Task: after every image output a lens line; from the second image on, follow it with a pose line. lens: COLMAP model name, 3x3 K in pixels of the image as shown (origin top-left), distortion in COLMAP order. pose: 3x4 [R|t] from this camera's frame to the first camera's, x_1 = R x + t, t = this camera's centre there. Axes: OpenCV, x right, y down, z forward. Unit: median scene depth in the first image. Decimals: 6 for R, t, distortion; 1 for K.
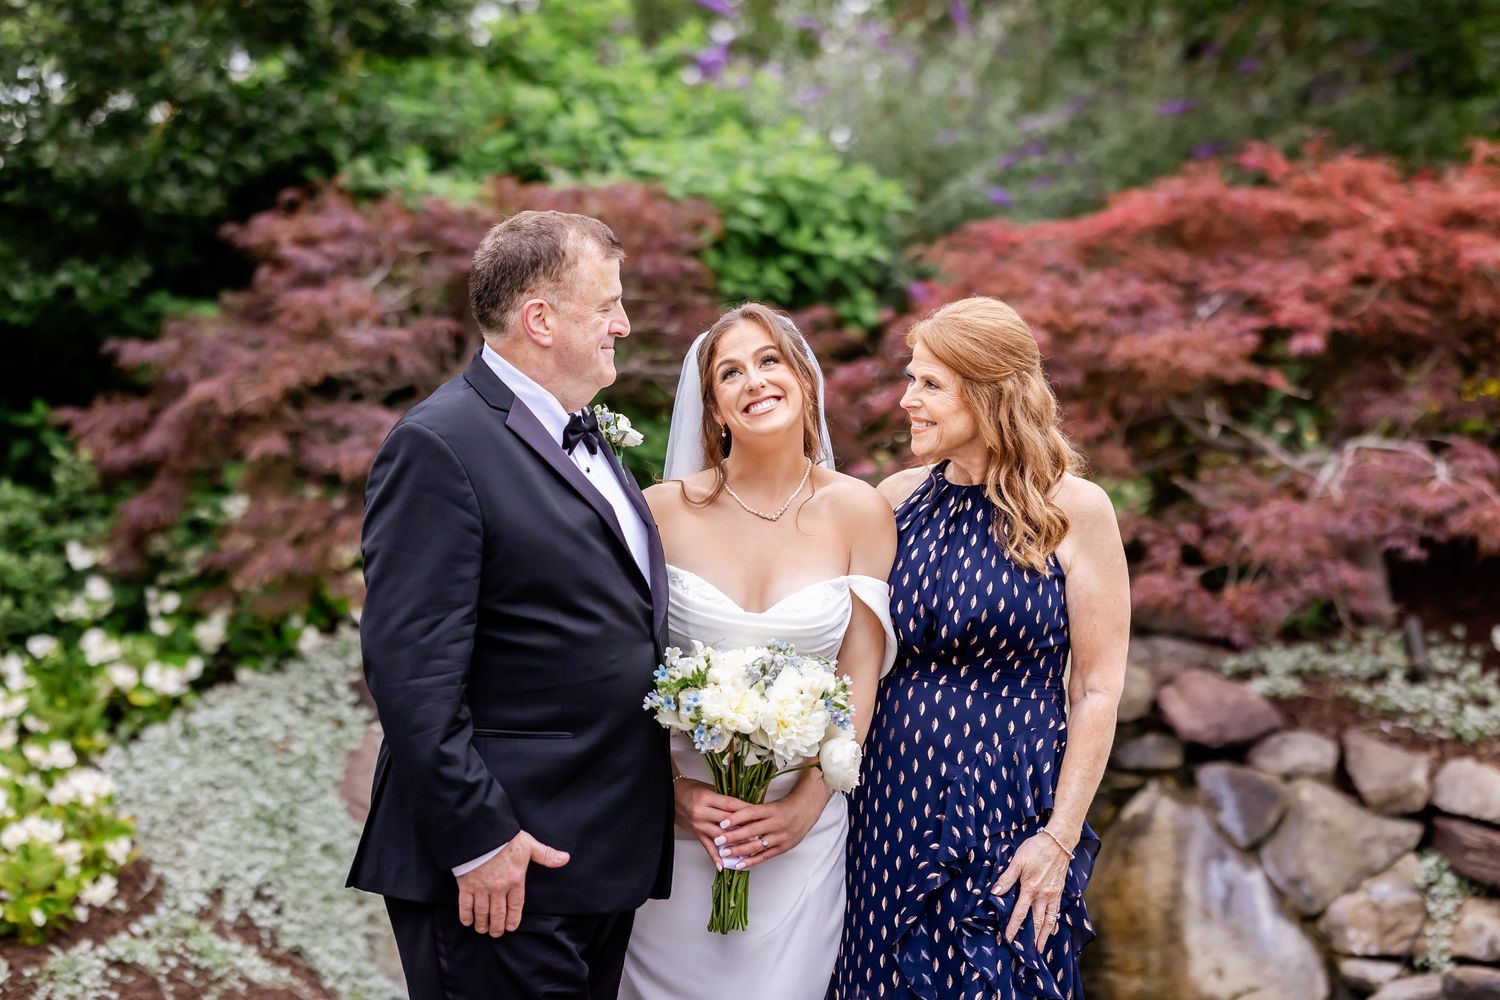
lens RADIAL K [[3602.5, 0, 748.0], [0, 3602.5, 529.2], [0, 0, 1]] dist [-0.030322, -0.444951]
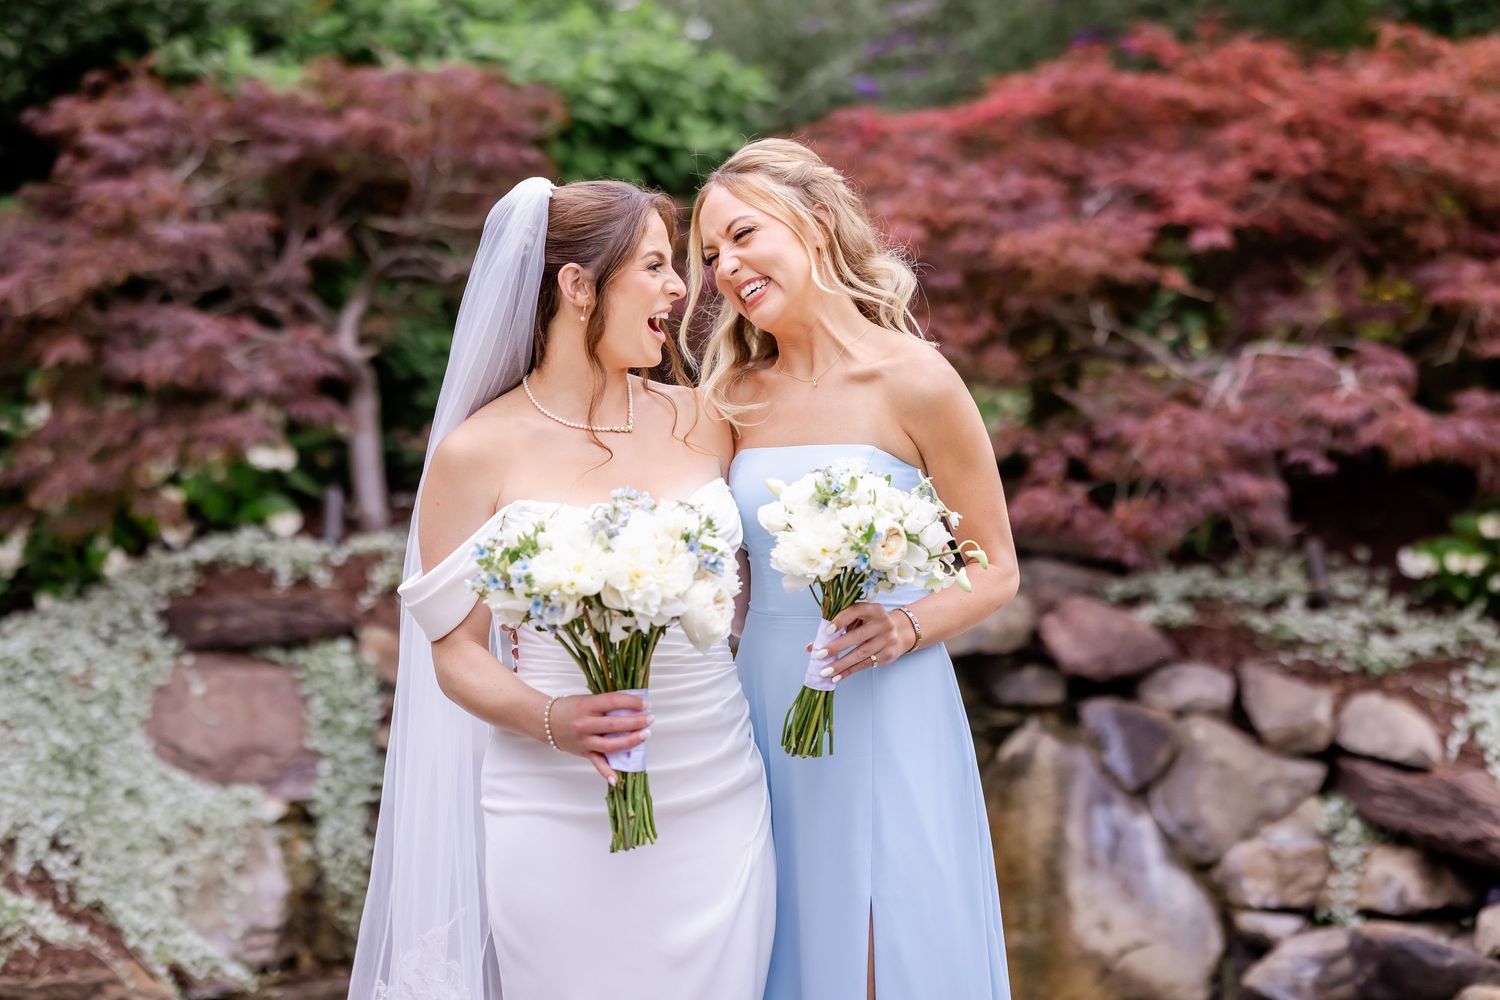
lens RADIAL K [[3602.5, 0, 748.0], [0, 3602.5, 529.2], [0, 0, 1]] dist [-0.030322, -0.444951]
pose [[0.999348, -0.000515, 0.036106, 0.006279], [-0.000416, 0.999668, 0.025755, -0.001737], [-0.036108, -0.025753, 0.999016, 0.081489]]
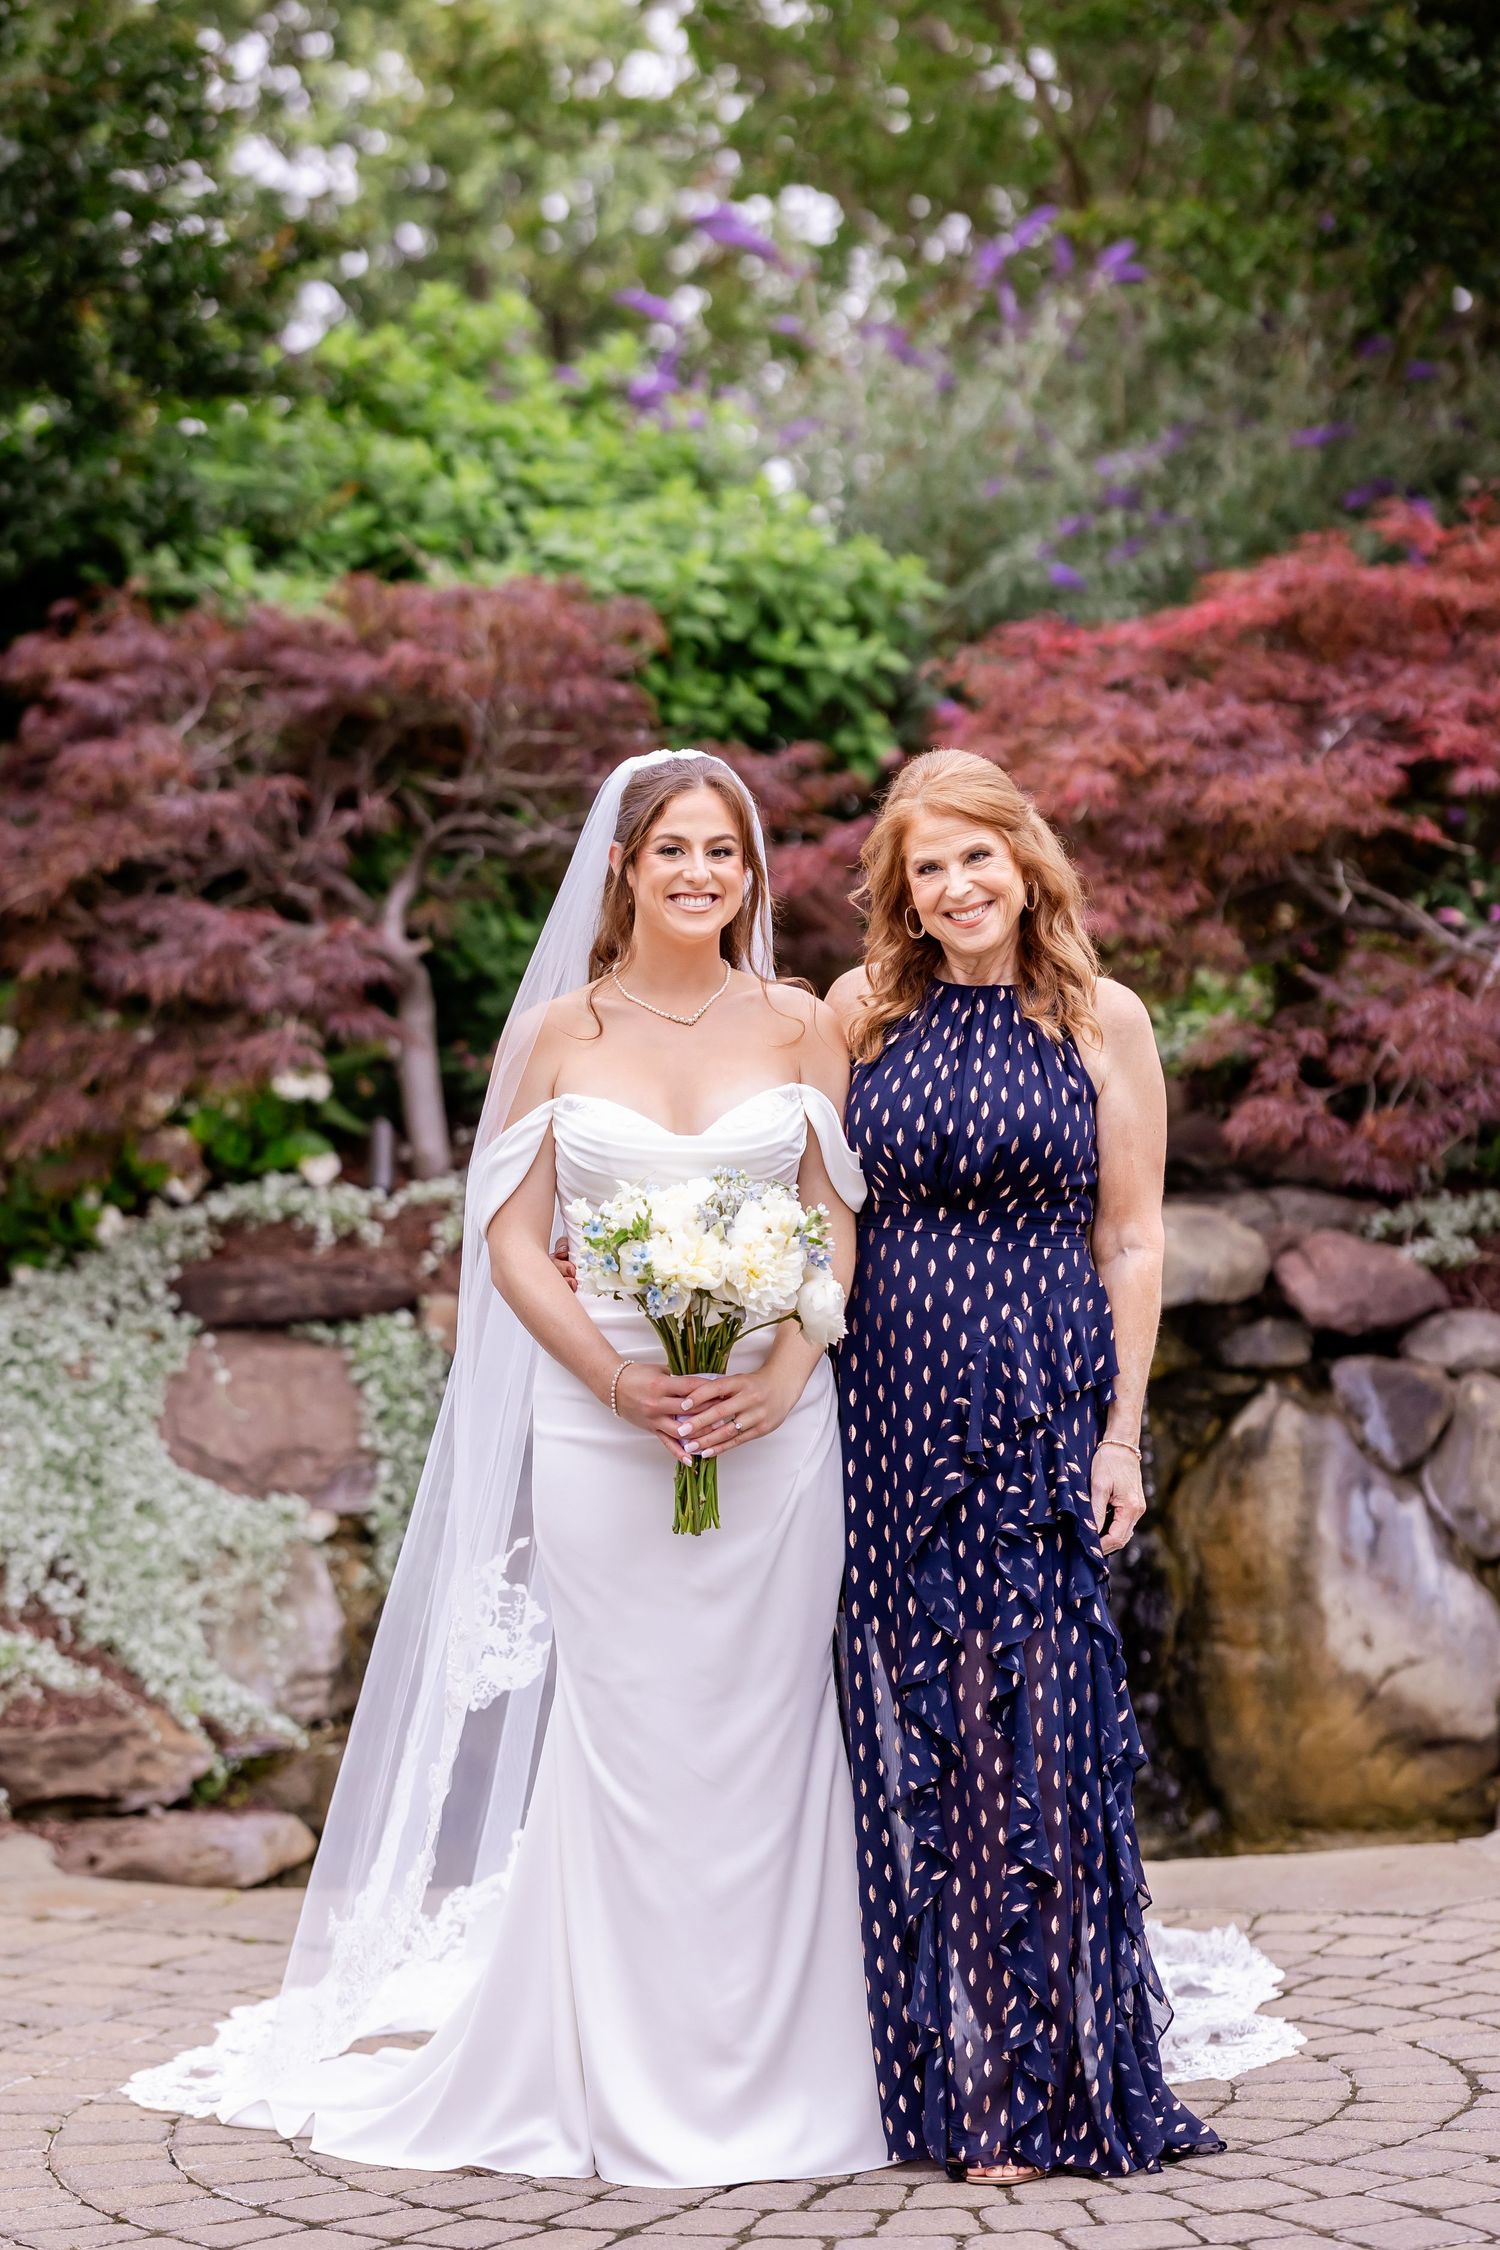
lens RADIAL K [[5767.9, 0, 750.0], [0, 5767.9, 1125.0], [0, 0, 1]] dist [-0.021321, -0.360946]
pose [[0.999624, -0.027345, -0.001809, 0.009782], [0.027362, 0.999570, 0.010506, 0.002151], [0.001521, -0.010552, 0.999943, -0.164247]]
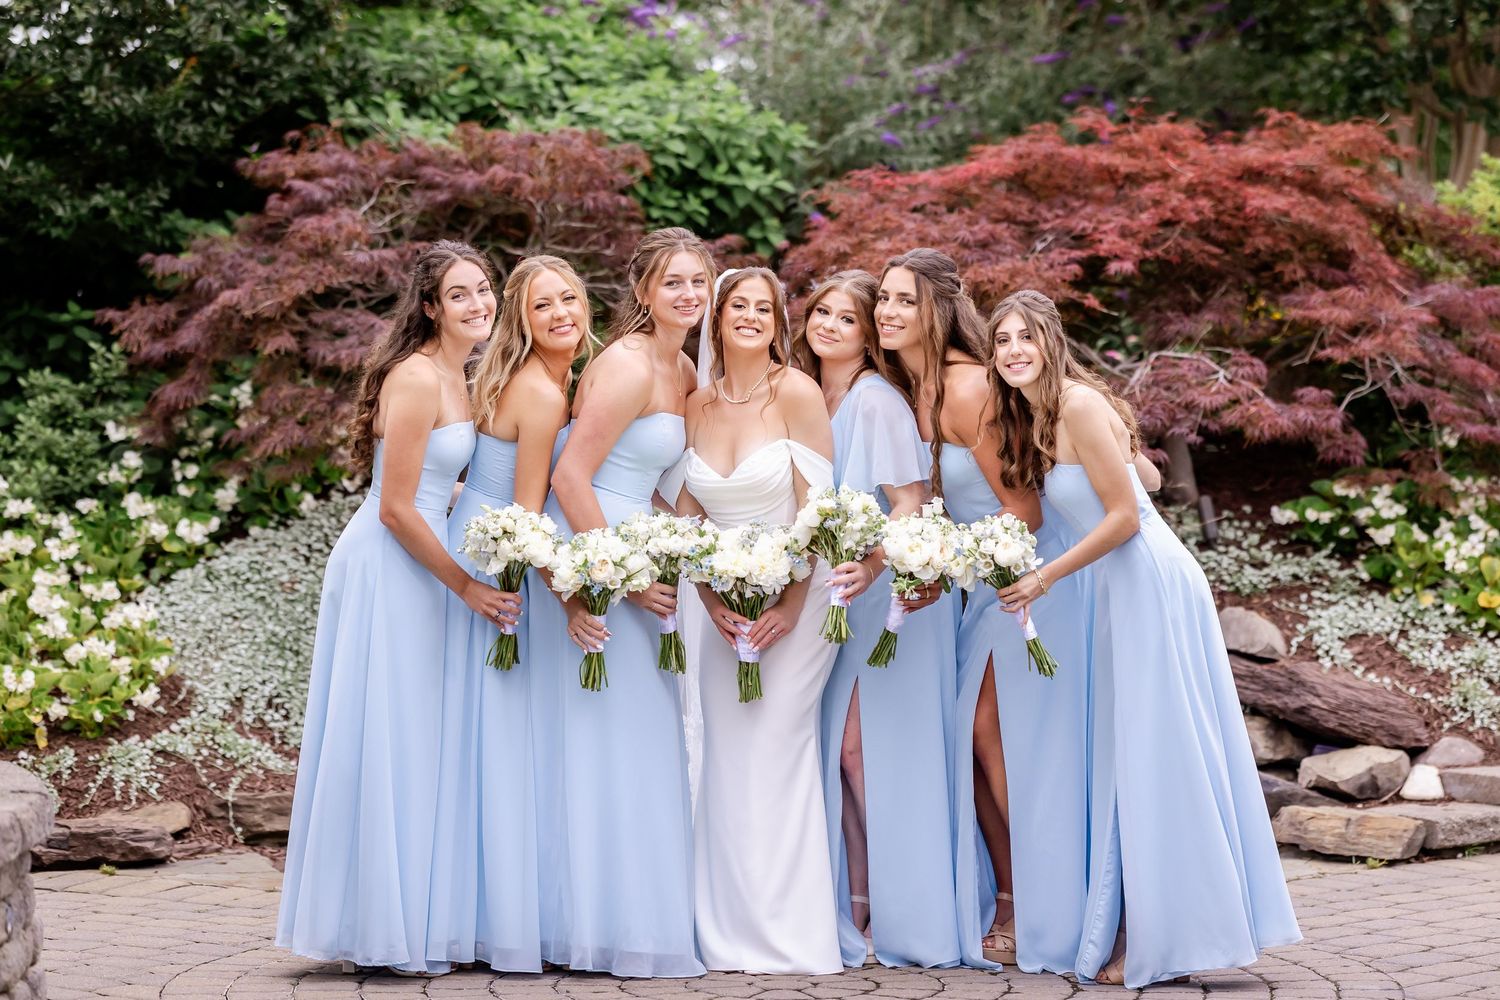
lens RADIAL K [[3992.7, 0, 749.6], [0, 3992.7, 436.1], [0, 0, 1]] dist [0.040742, 0.480047]
pose [[0.999713, 0.014316, 0.019206, 0.001612], [-0.014287, 0.999897, -0.001652, 0.008578], [-0.019228, 0.001377, 0.999814, -0.366539]]
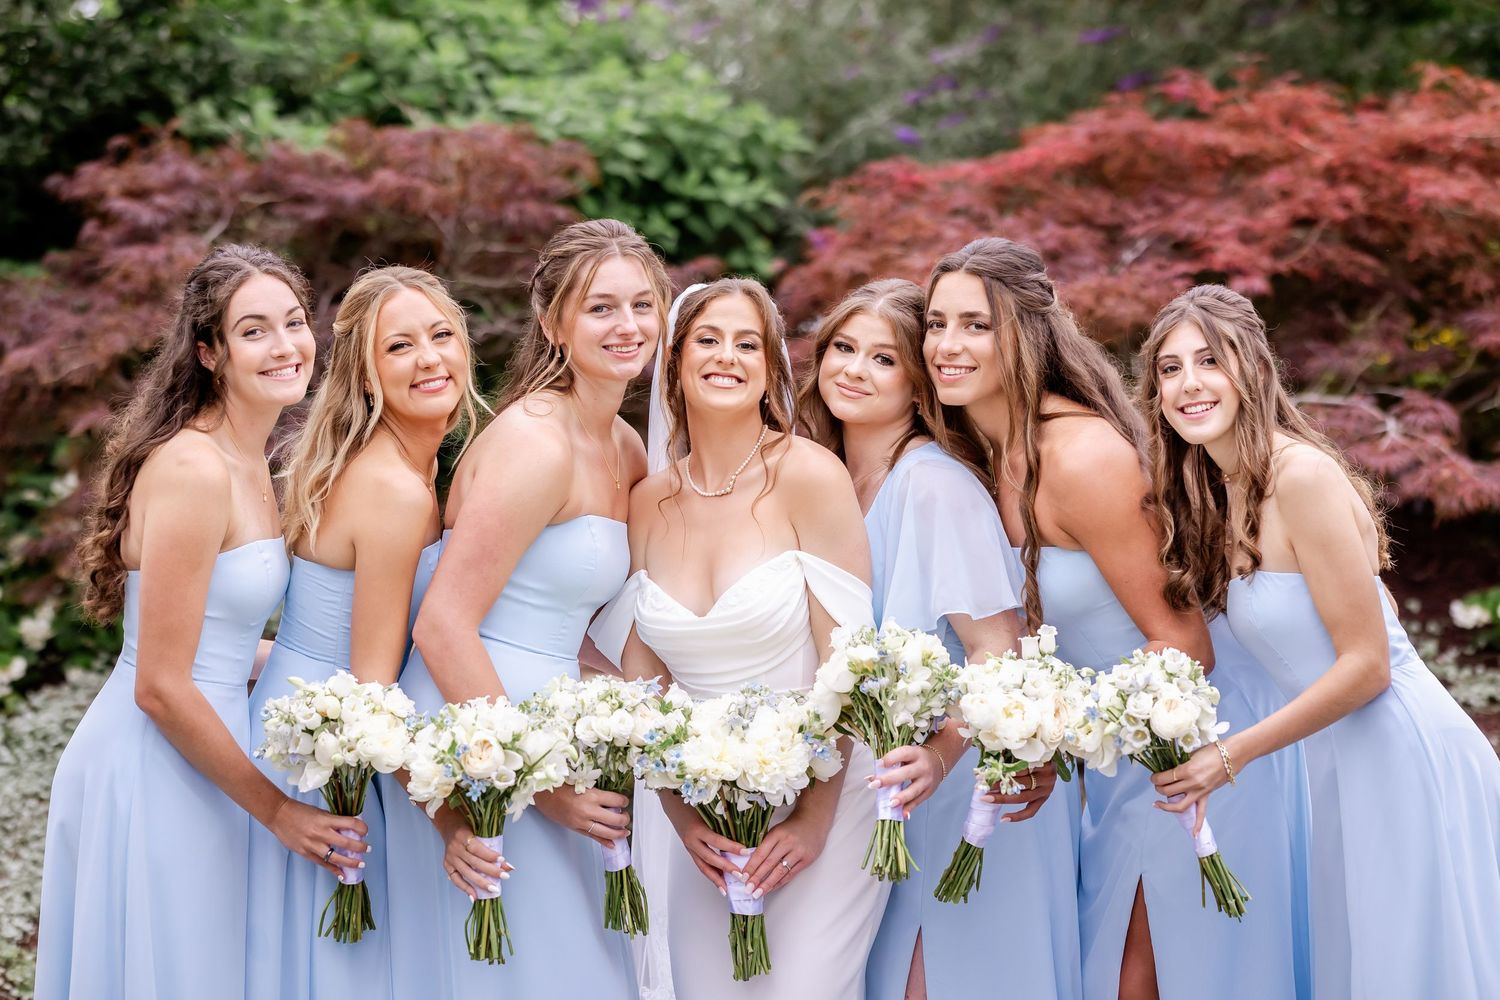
lens RADIAL K [[3845.2, 0, 709.5], [0, 3845.2, 497.1], [0, 0, 1]] dist [-0.021321, -0.360946]
pose [[0.999834, -0.014437, 0.011135, 0.009913], [0.014454, 0.999895, -0.001385, -0.000075], [-0.011114, 0.001546, 0.999937, 0.033797]]
